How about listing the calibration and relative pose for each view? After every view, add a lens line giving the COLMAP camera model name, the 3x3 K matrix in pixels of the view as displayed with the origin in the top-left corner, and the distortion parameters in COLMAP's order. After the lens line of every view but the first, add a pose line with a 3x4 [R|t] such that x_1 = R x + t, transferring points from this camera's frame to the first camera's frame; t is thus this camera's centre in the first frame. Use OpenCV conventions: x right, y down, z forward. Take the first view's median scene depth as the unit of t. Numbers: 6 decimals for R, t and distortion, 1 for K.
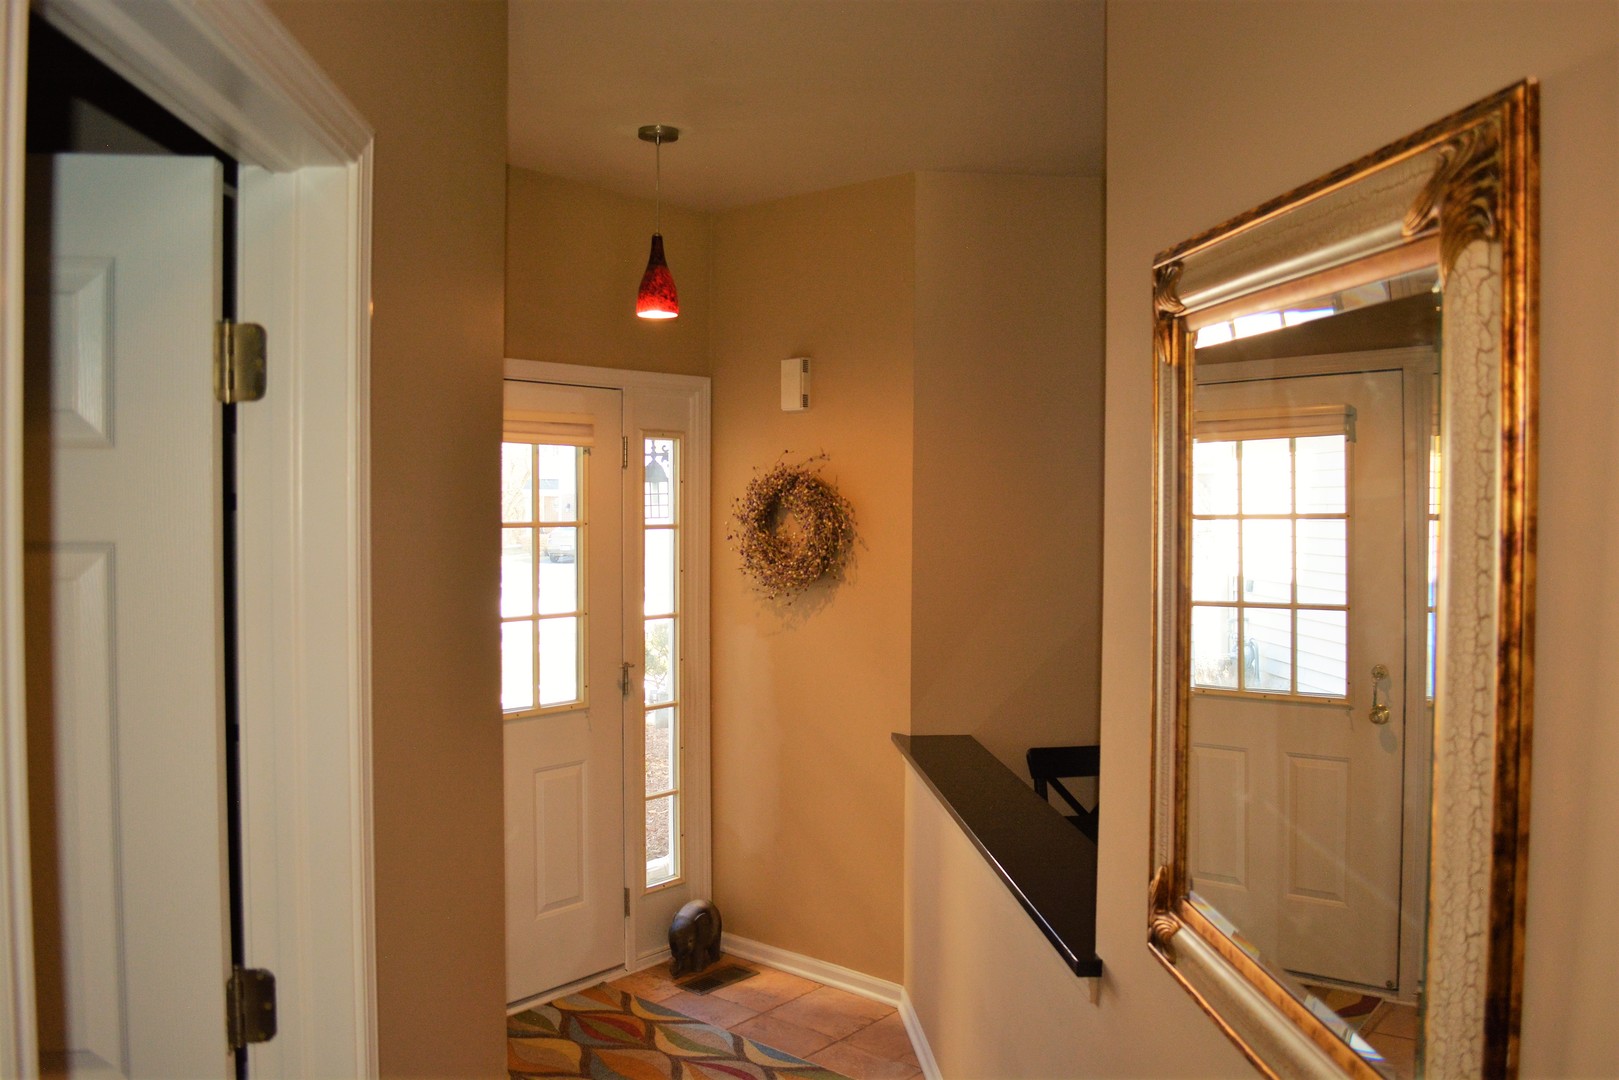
lens RADIAL K [[1297.5, 0, 809.9], [0, 1297.5, 534.0], [0, 0, 1]] dist [-0.080627, 0.013896]
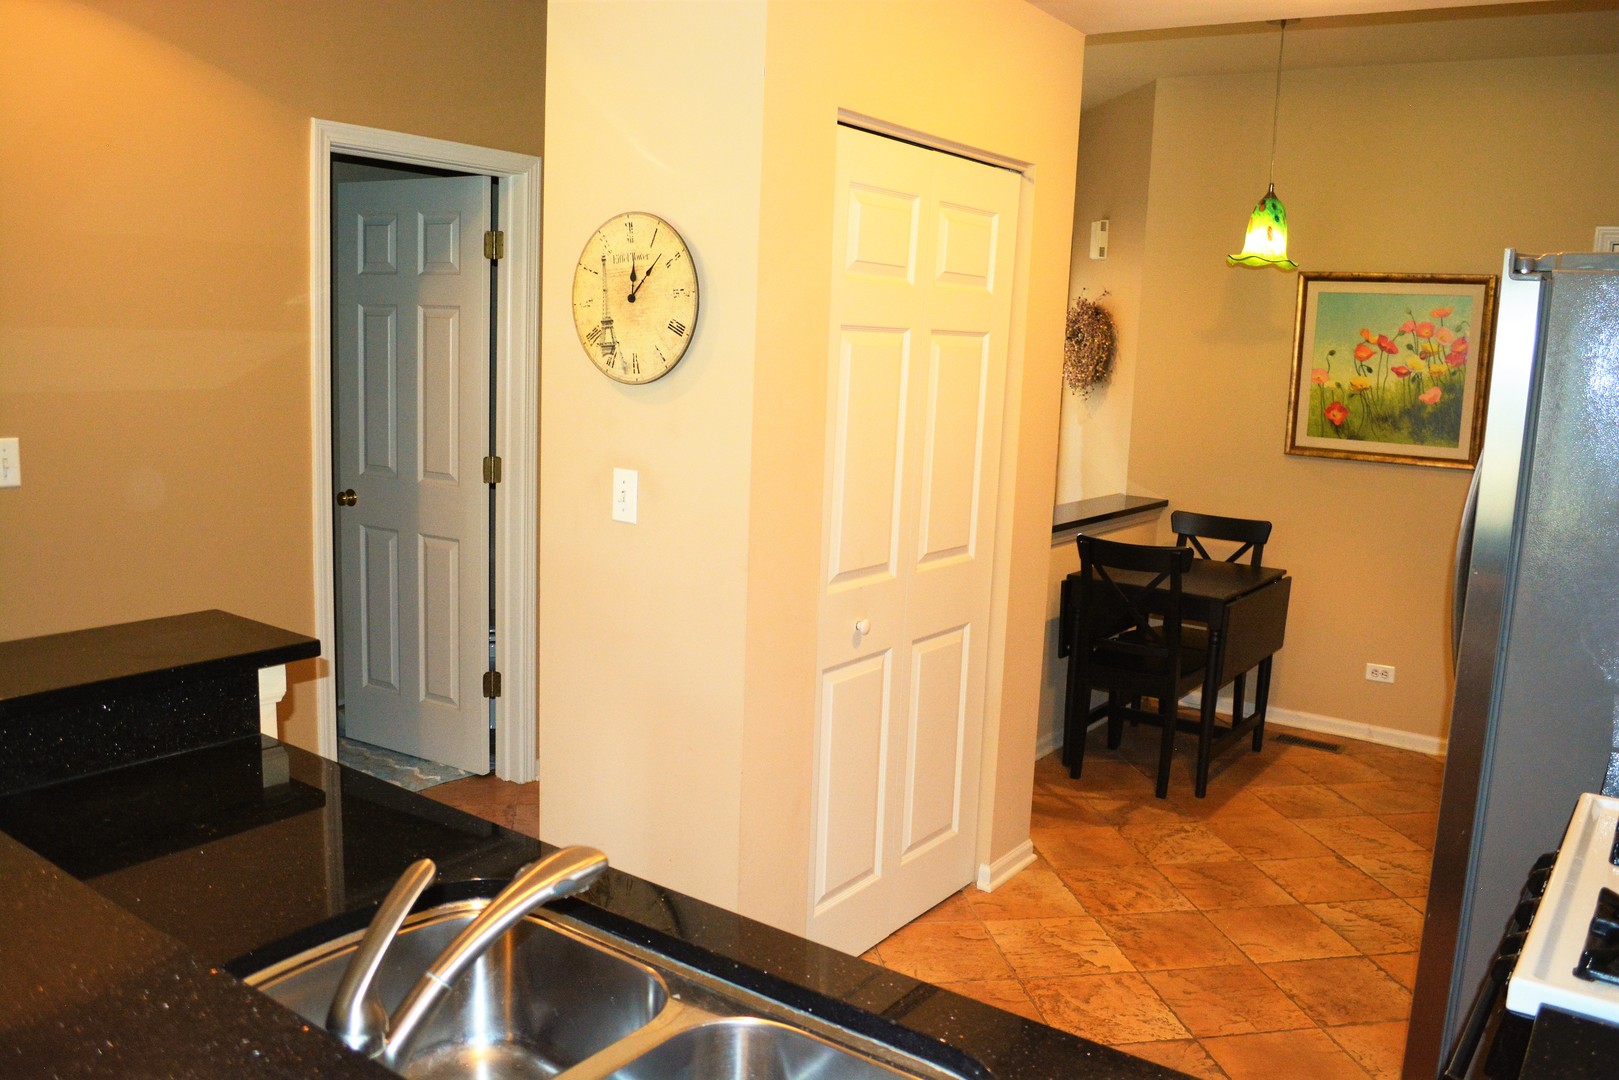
lens RADIAL K [[1297.5, 0, 808.3], [0, 1297.5, 525.9], [0, 0, 1]] dist [-0.080627, 0.013896]
pose [[0.770007, 0.119976, -0.626654, 0.663351], [-0.050698, 0.990561, 0.127353, 0.027674], [0.636019, -0.066293, 0.768821, -0.274990]]
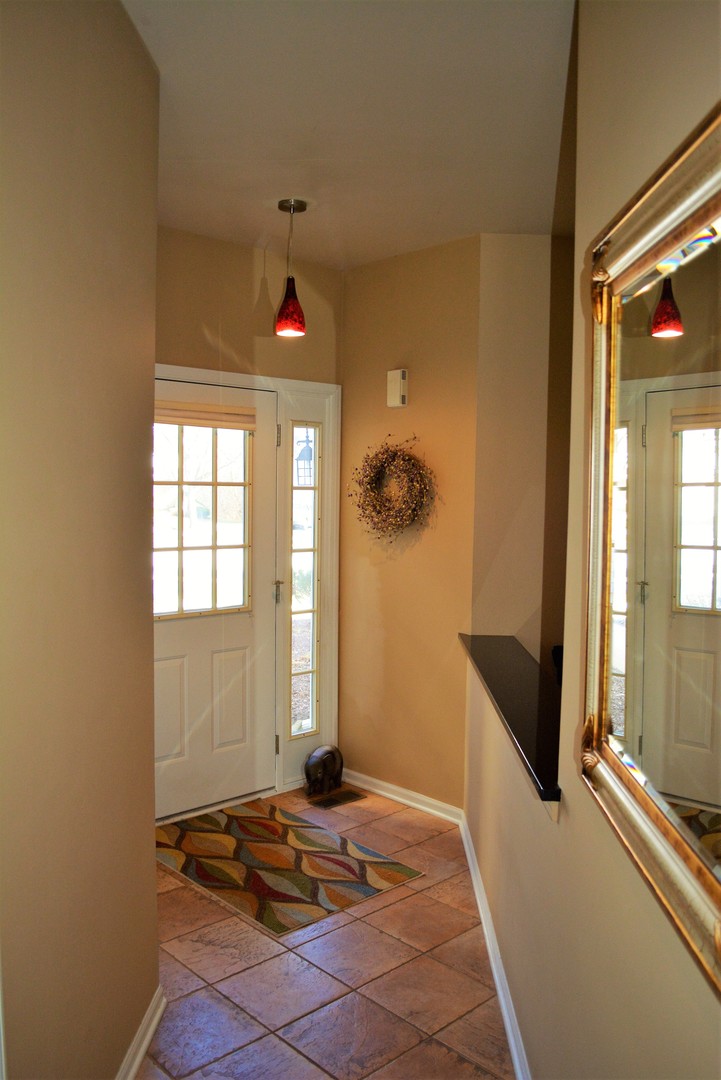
lens RADIAL K [[865.5, 0, 355.8], [0, 865.5, 546.6], [0, 0, 1]] dist [-0.080627, 0.013896]
pose [[0.993783, 0.017015, -0.110029, 0.052643], [-0.012857, 0.999180, 0.038390, 0.023405], [0.110592, -0.036737, 0.993187, 0.047992]]
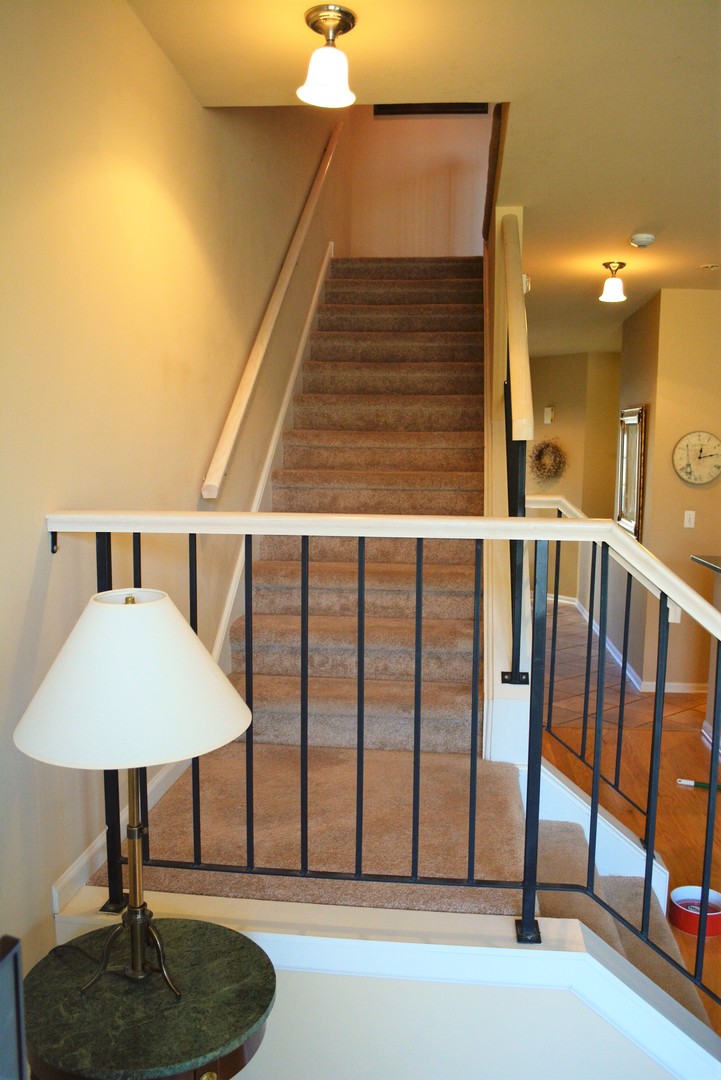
lens RADIAL K [[865.5, 0, 367.2], [0, 865.5, 551.5], [0, 0, 1]] dist [-0.080627, 0.013896]
pose [[0.982460, 0.033005, -0.183531, -0.052645], [-0.016518, 0.995746, 0.090648, 0.036033], [0.185742, -0.086026, 0.978826, -1.243778]]
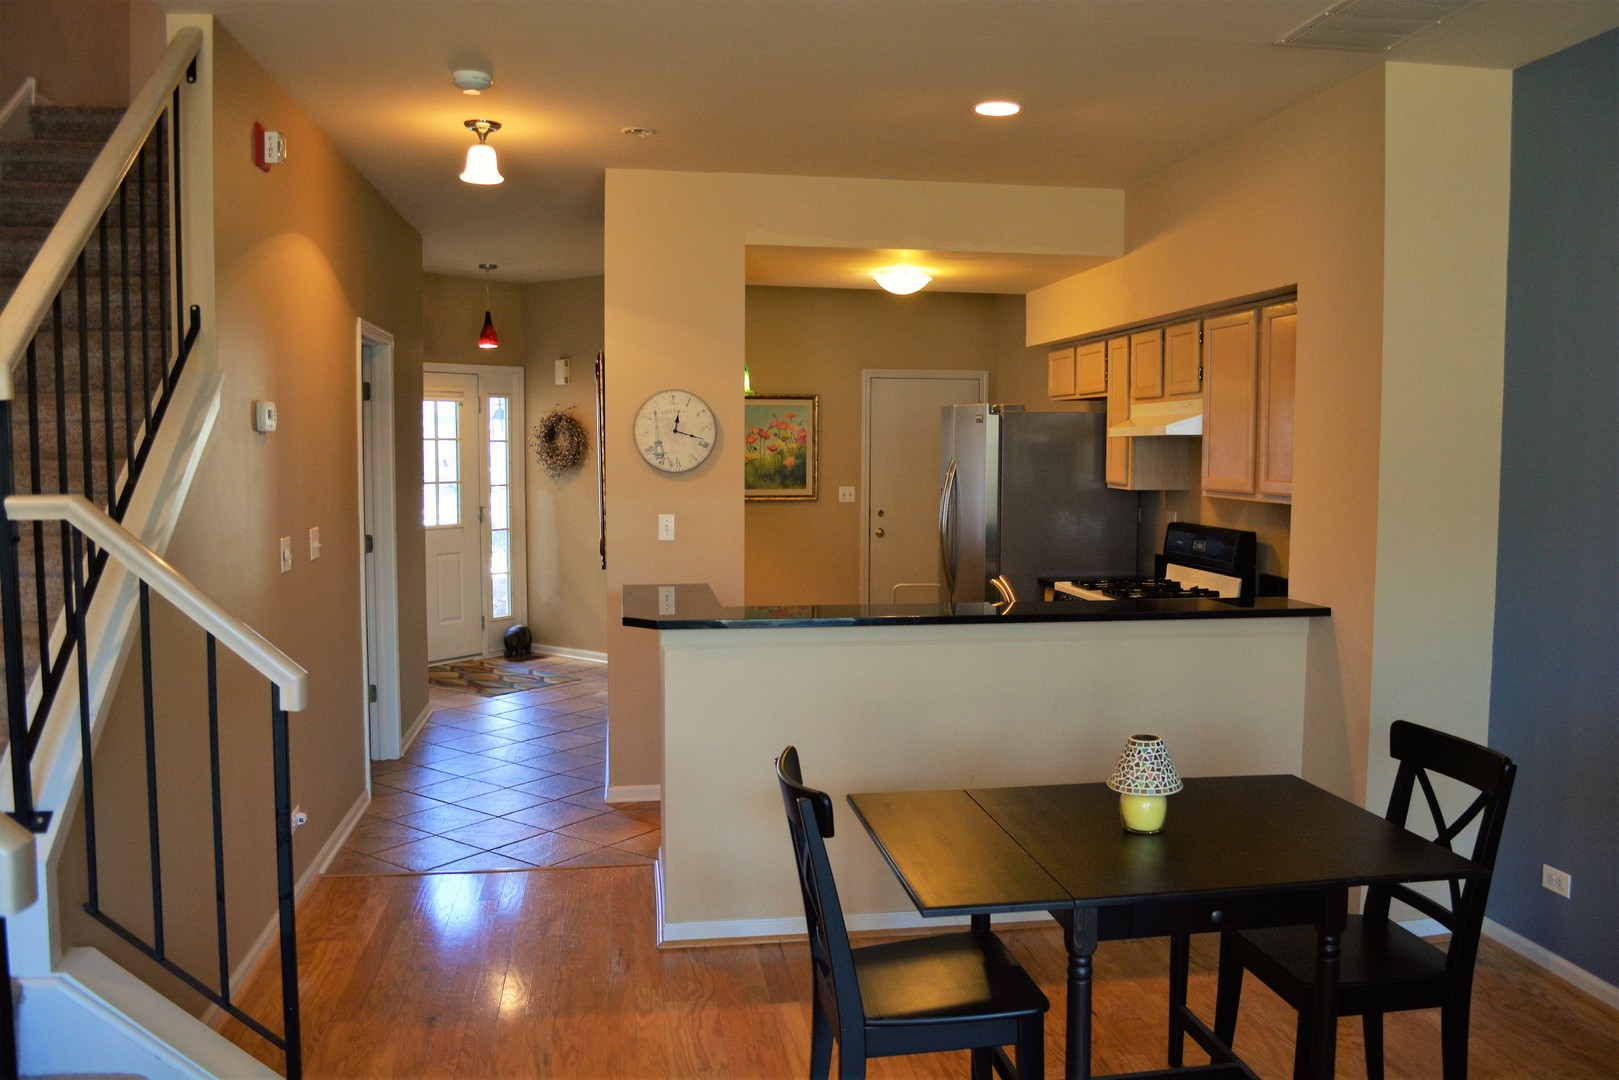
lens RADIAL K [[1297.5, 0, 817.0], [0, 1297.5, 537.6], [0, 0, 1]] dist [-0.080627, 0.013896]
pose [[0.997161, -0.004010, 0.075188, 0.246472], [-0.000064, 0.998536, 0.054100, 0.038862], [-0.075294, -0.053951, 0.995701, -1.138966]]
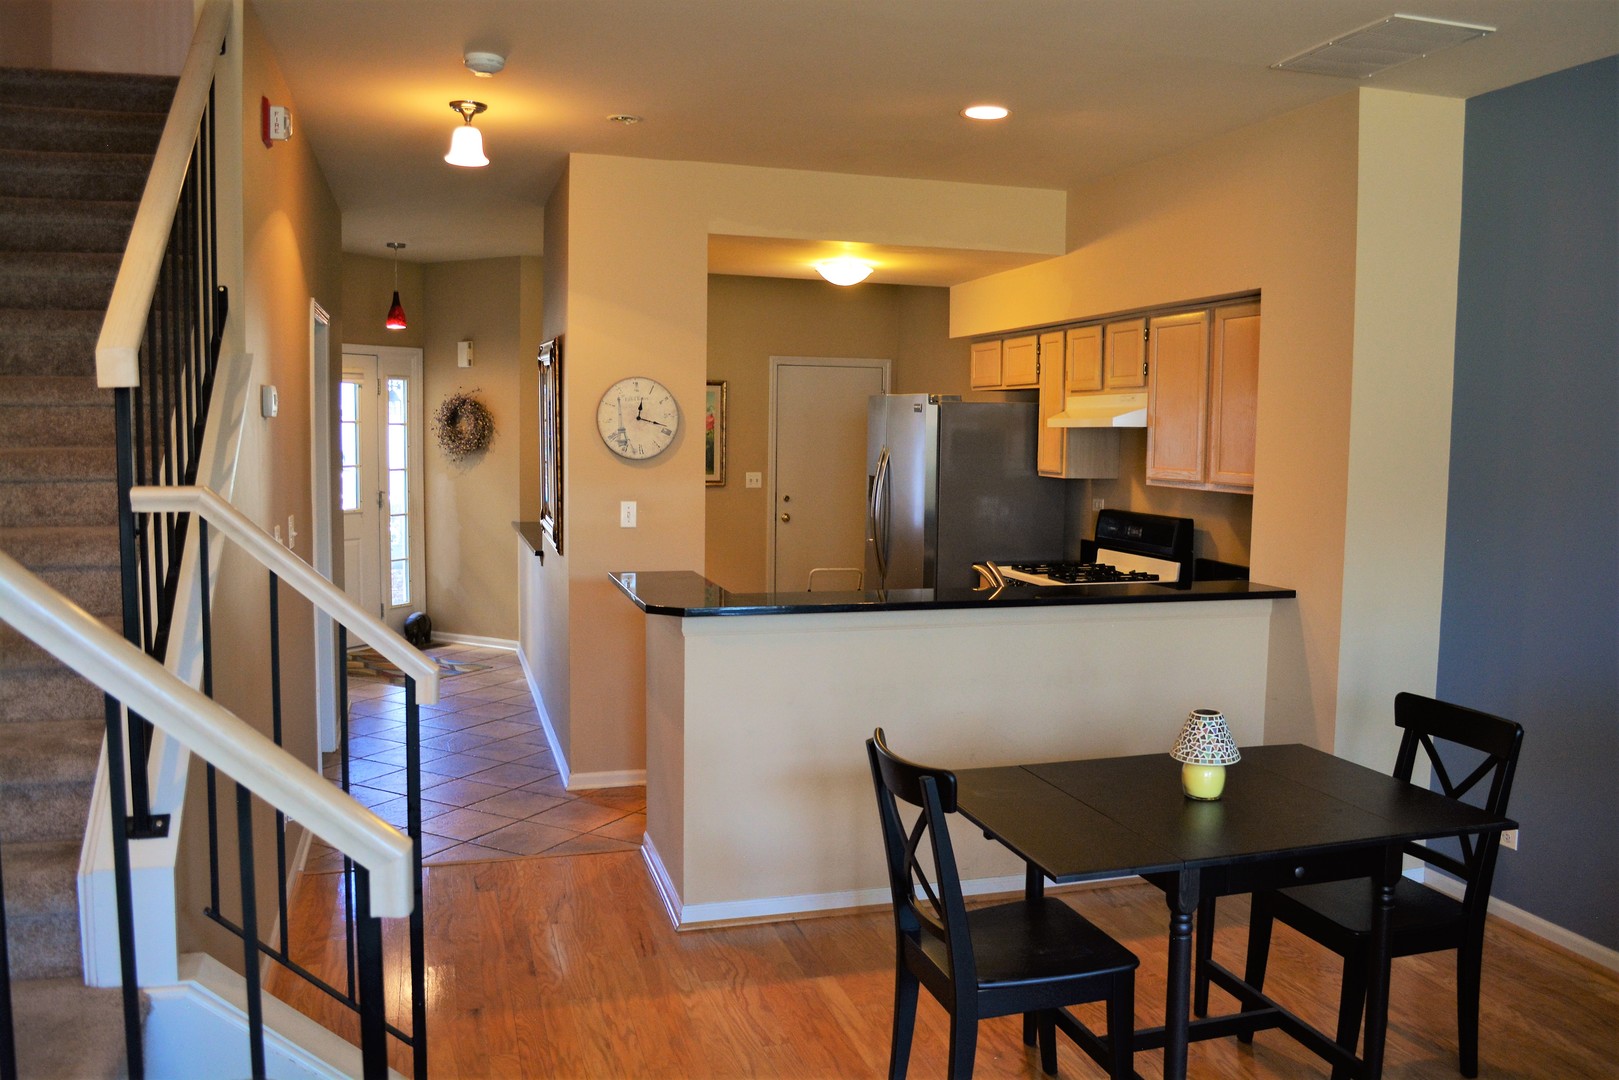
lens RADIAL K [[1297.5, 0, 823.0], [0, 1297.5, 537.9], [0, 0, 1]] dist [-0.080627, 0.013896]
pose [[0.977055, -0.007296, 0.212860, 0.108635], [-0.007109, 0.997739, 0.066830, 0.034266], [-0.212866, -0.066810, 0.974795, -1.144247]]
